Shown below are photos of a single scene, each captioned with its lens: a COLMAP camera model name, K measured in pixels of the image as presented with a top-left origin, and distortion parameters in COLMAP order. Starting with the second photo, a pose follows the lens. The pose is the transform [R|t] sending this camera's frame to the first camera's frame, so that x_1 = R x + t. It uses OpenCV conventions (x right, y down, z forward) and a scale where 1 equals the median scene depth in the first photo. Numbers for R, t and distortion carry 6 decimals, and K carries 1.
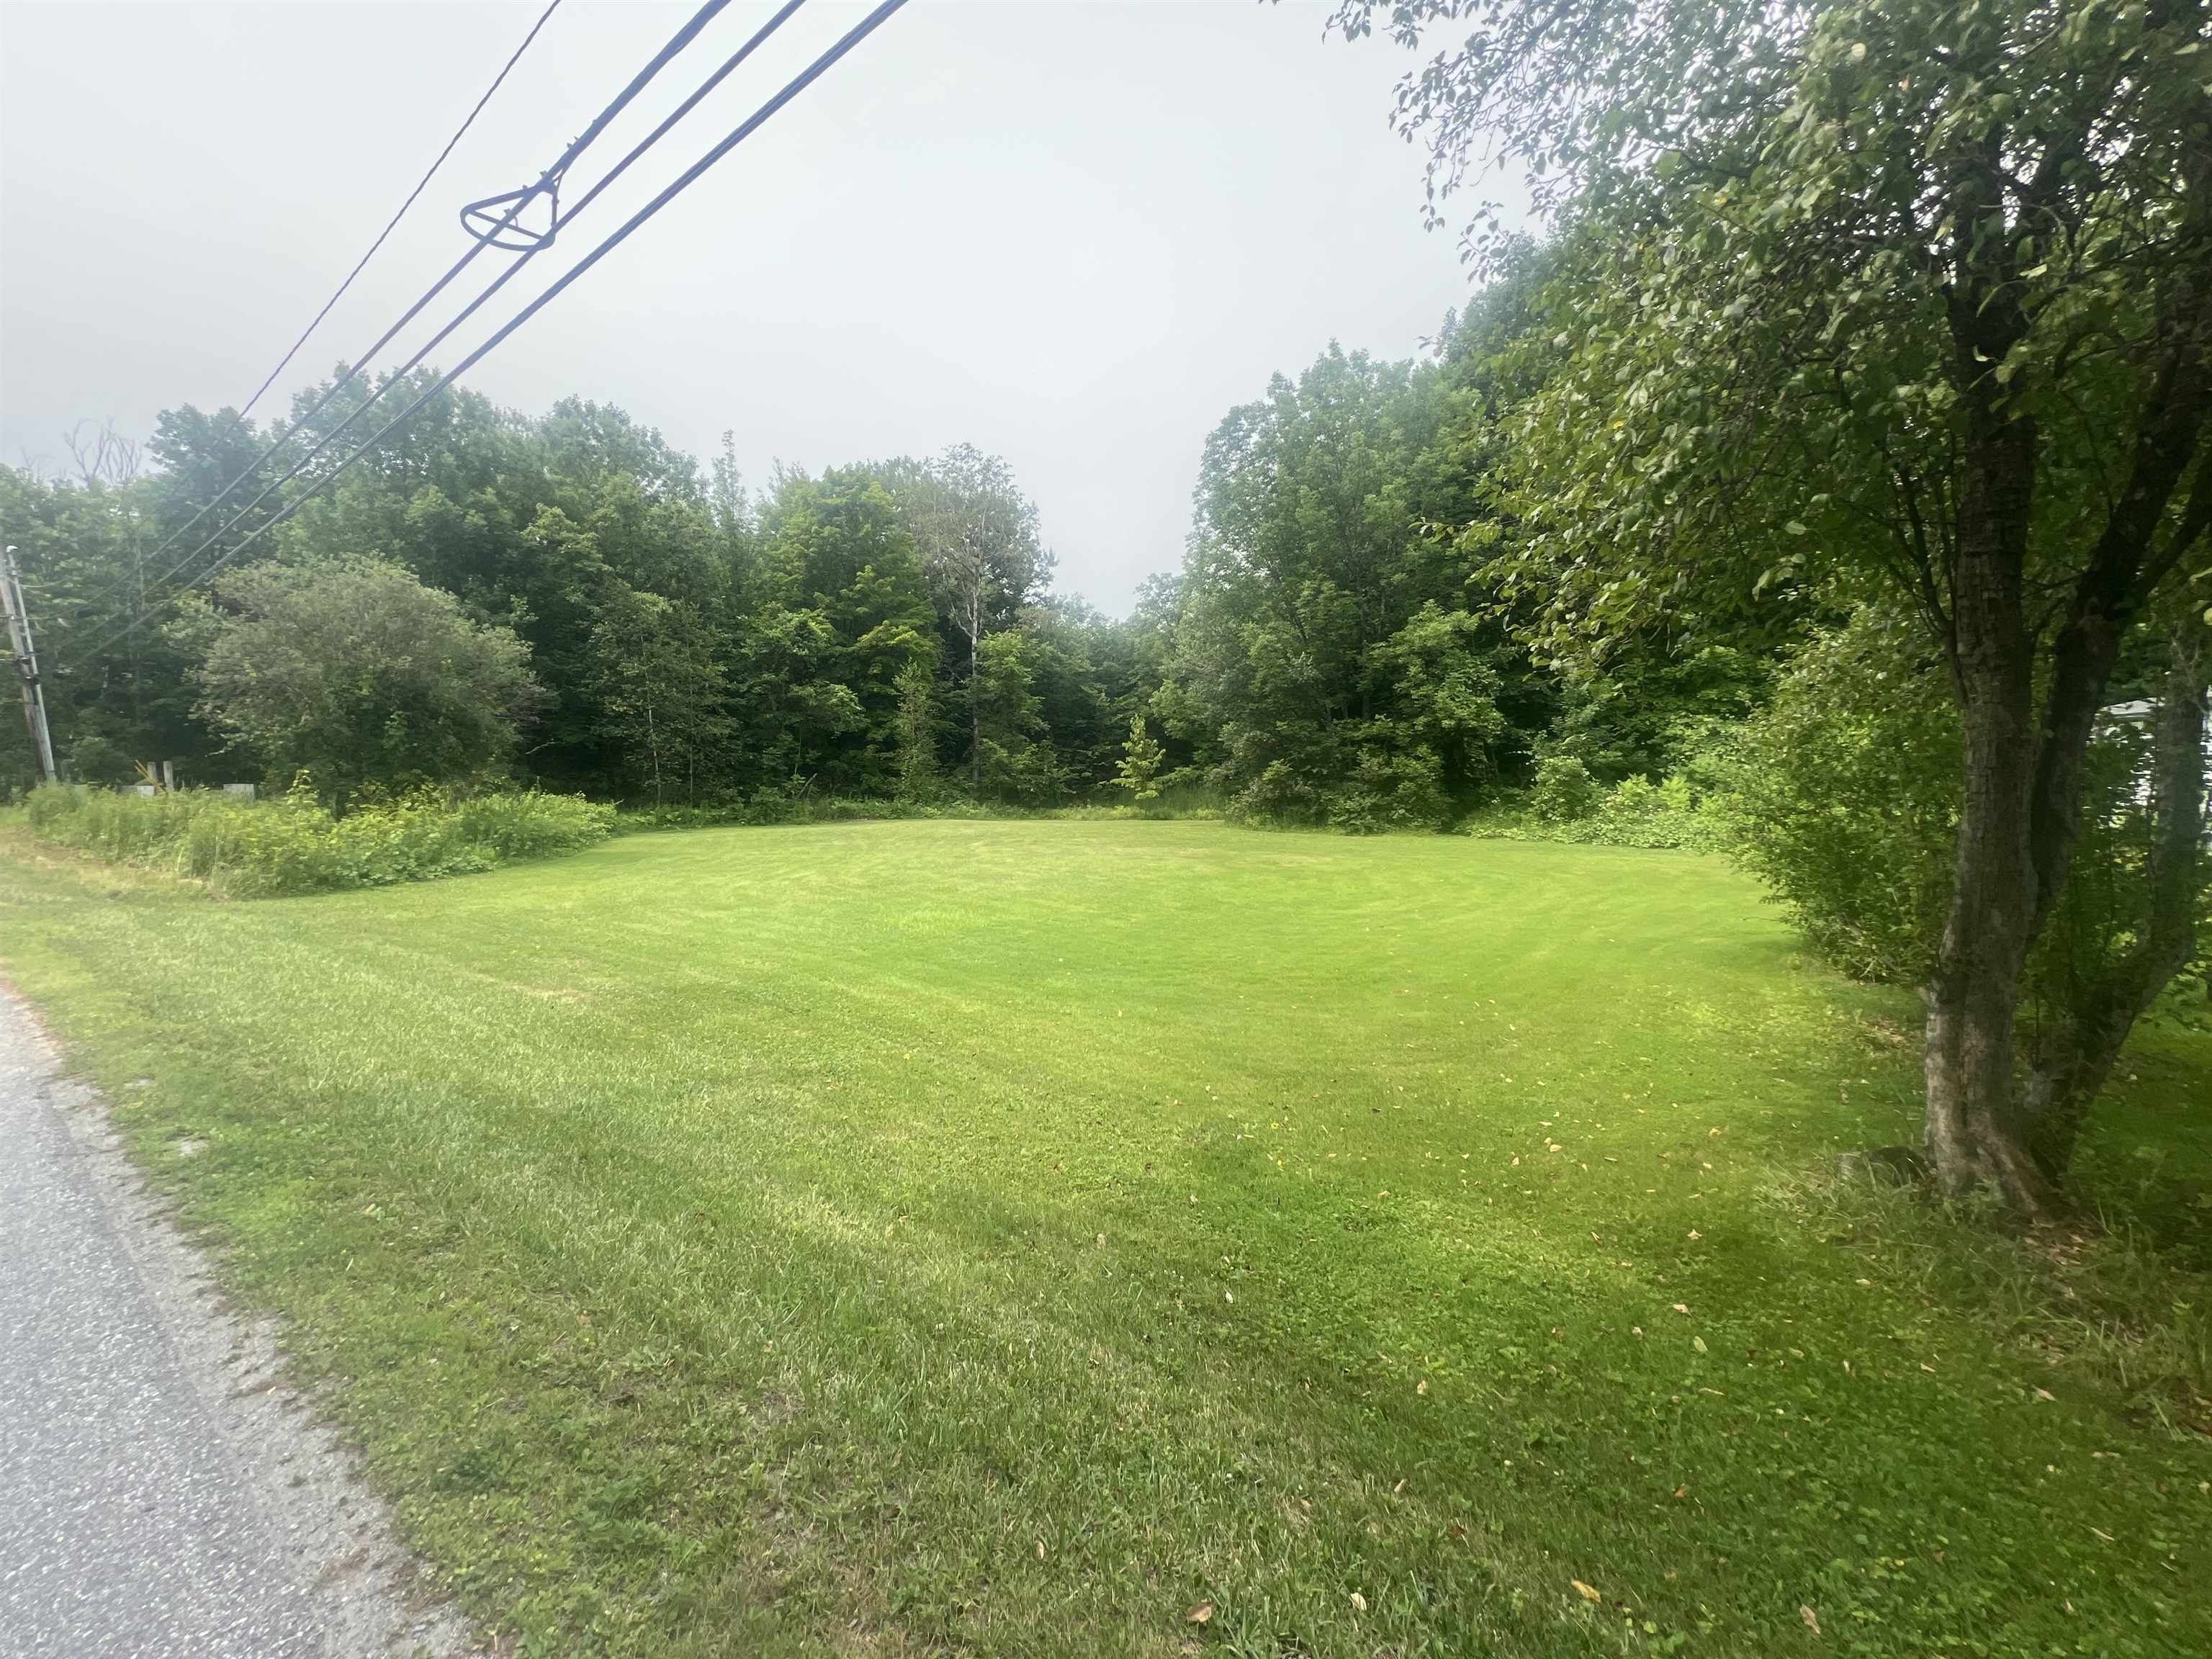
lens RADIAL K [[879.9, 0, 1116.6], [0, 879.9, 848.0], [0, 0, 1]] dist [0.001682, 0.000813]
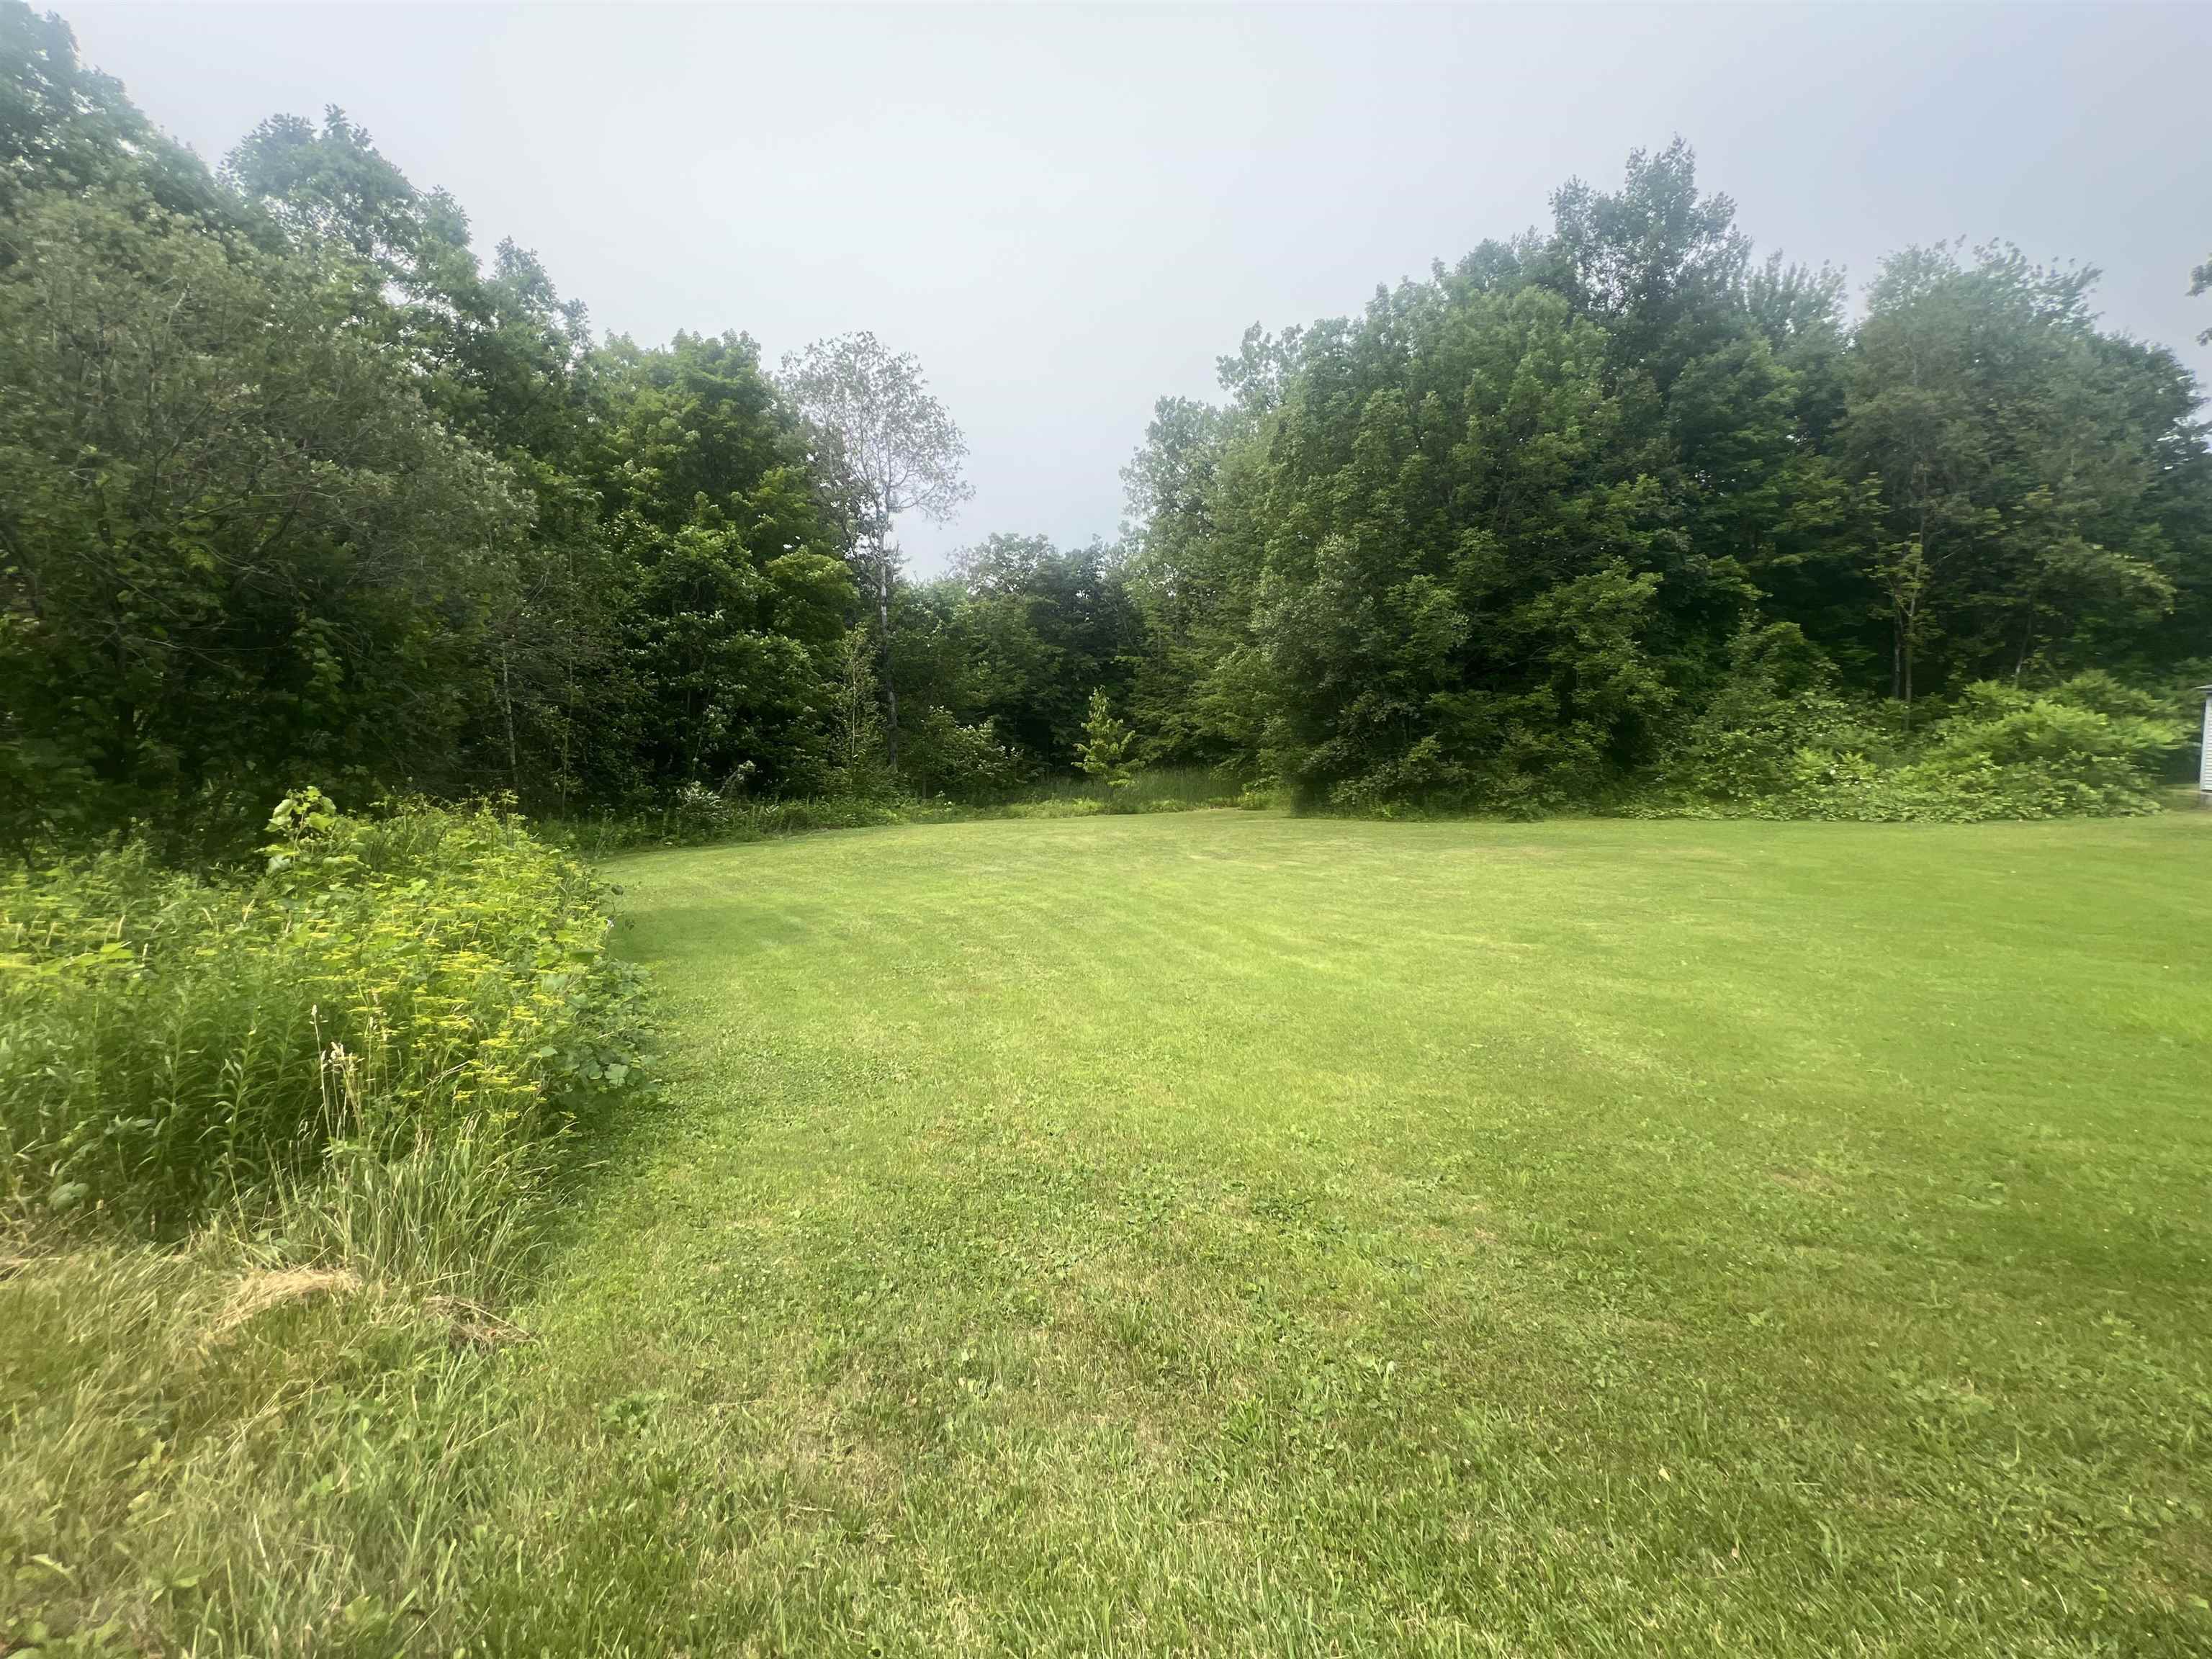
lens RADIAL K [[879.9, 0, 1111.1], [0, 879.9, 825.6], [0, 0, 1]] dist [0.001682, 0.000813]
pose [[0.922893, -0.042996, 0.382648, -0.294080], [0.048284, 0.998825, -0.004220, -0.017618], [-0.382017, 0.022371, 0.923884, 0.225857]]
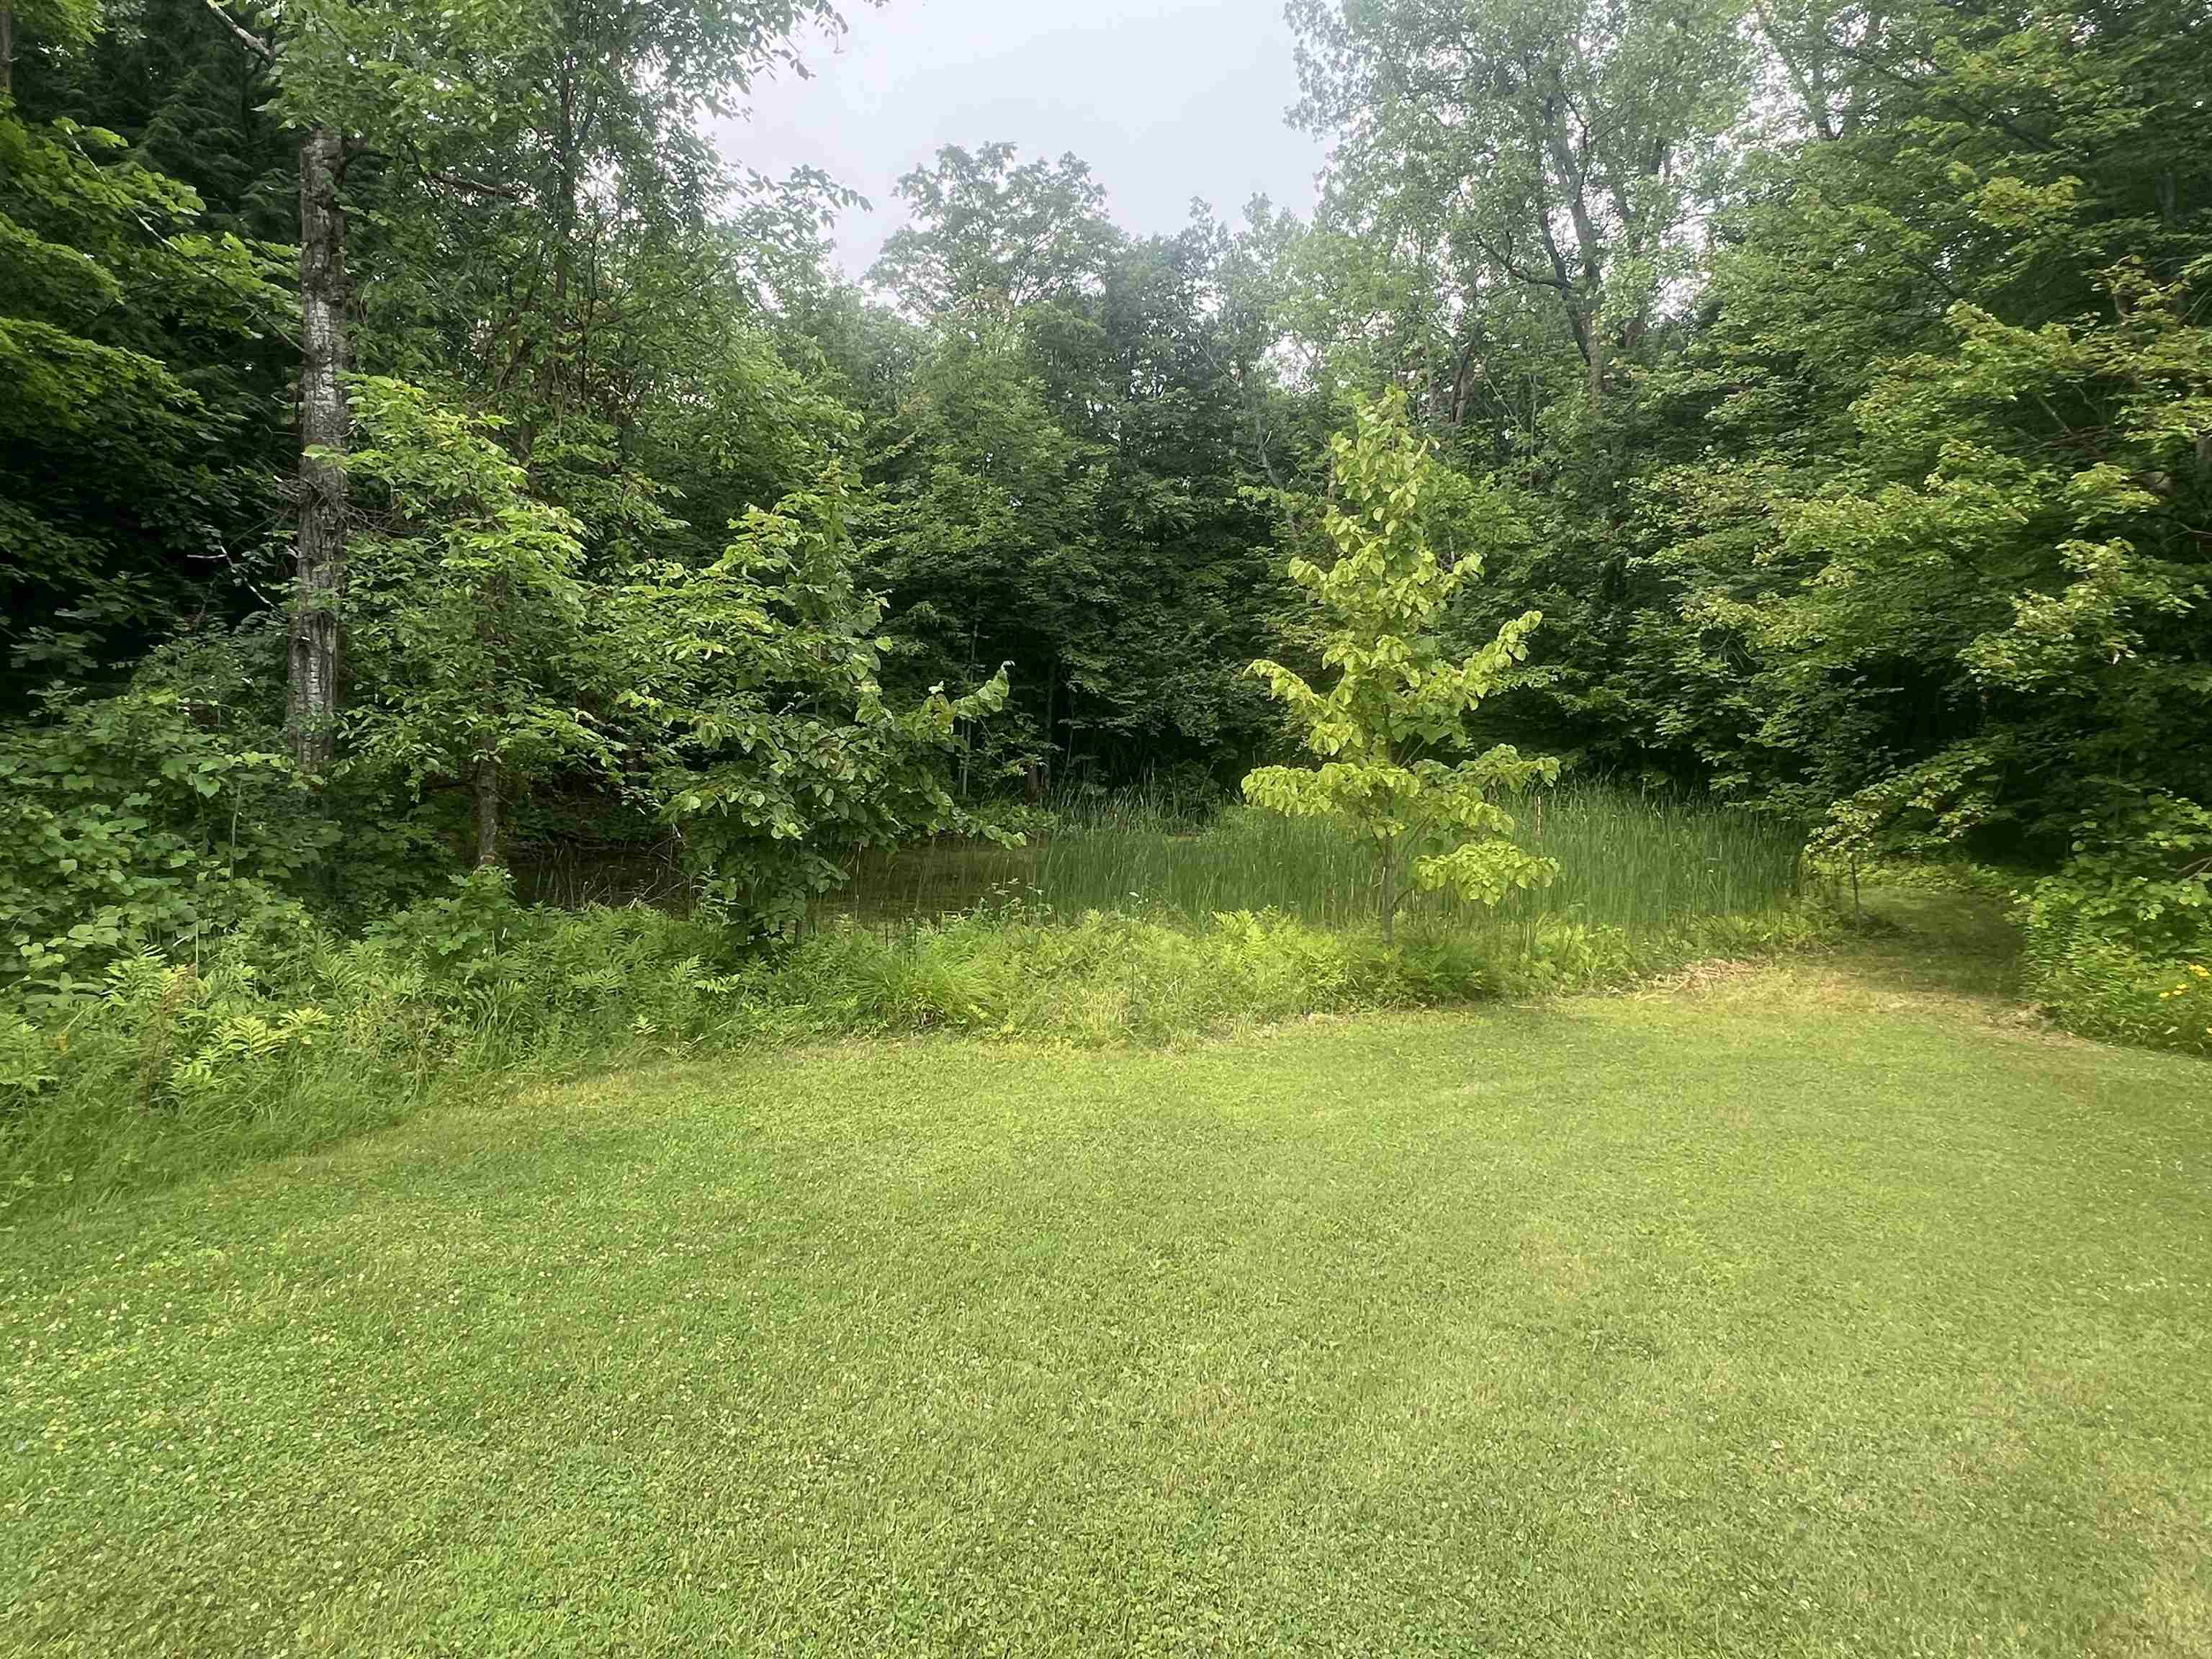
lens RADIAL K [[1292.7, 0, 1105.1], [0, 1292.7, 824.8], [0, 0, 1]] dist [-0.001394, -0.000025]
pose [[0.926290, 0.016196, 0.376464, -0.123851], [-0.009080, 0.999745, -0.020670, -0.061870], [-0.376703, 0.015728, 0.926201, 0.787207]]
